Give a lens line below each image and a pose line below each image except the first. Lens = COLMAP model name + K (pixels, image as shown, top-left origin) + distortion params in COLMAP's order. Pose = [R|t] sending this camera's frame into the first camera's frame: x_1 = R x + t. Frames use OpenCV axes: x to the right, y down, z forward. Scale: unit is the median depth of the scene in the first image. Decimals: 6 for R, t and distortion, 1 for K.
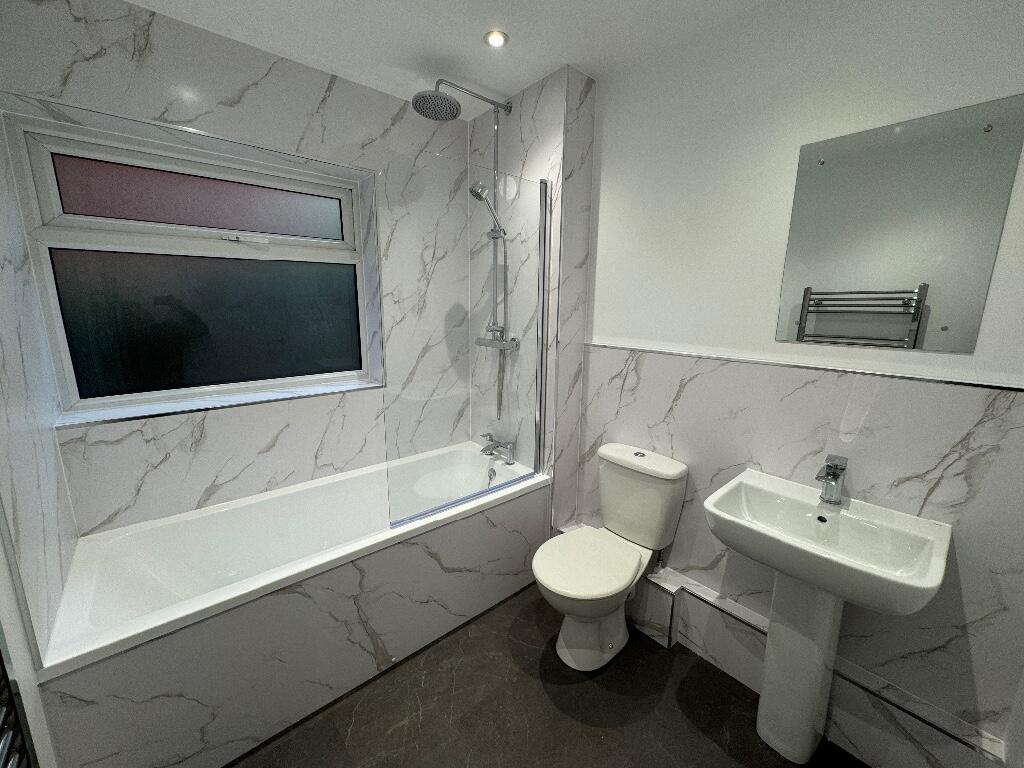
lens RADIAL K [[408.0, 0, 509.7], [0, 408.0, 381.4], [0, 0, 1]] dist [0.001481, 0.004937]
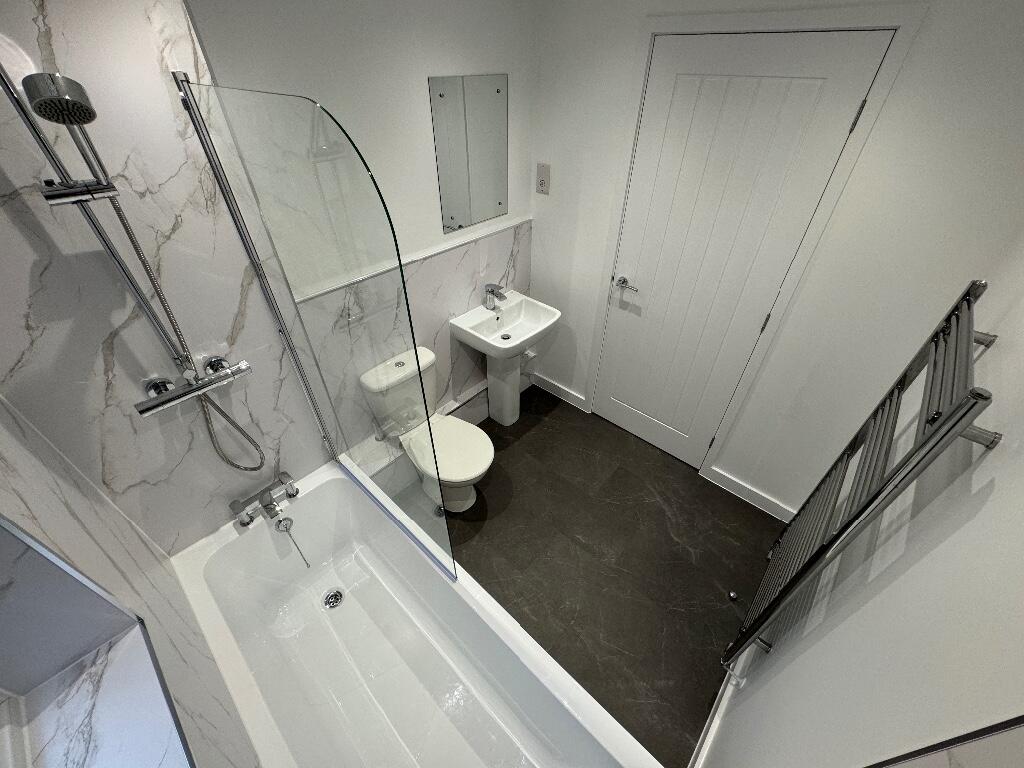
lens RADIAL K [[407.2, 0, 509.9], [0, 407.2, 384.4], [0, 0, 1]] dist [-0.025857, 0.014410]
pose [[-0.129331, -0.629923, 0.765814, -0.660665], [0.191255, 0.741952, 0.642595, -0.473345], [-0.972983, 0.229573, 0.024519, 0.706902]]
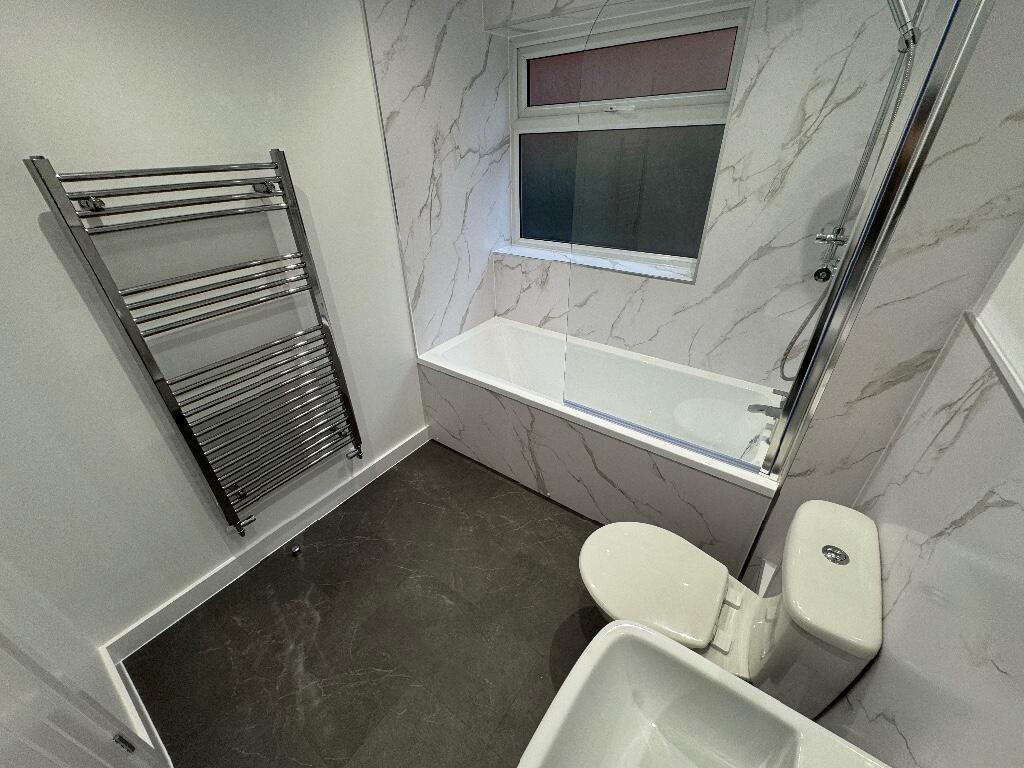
lens RADIAL K [[407.2, 0, 509.9], [0, 407.2, 384.4], [0, 0, 1]] dist [-0.025857, 0.014410]
pose [[0.242096, 0.489497, -0.837724, 0.544824], [-0.164342, 0.871621, 0.461810, -0.171489], [0.956233, 0.025871, 0.291461, 0.477161]]
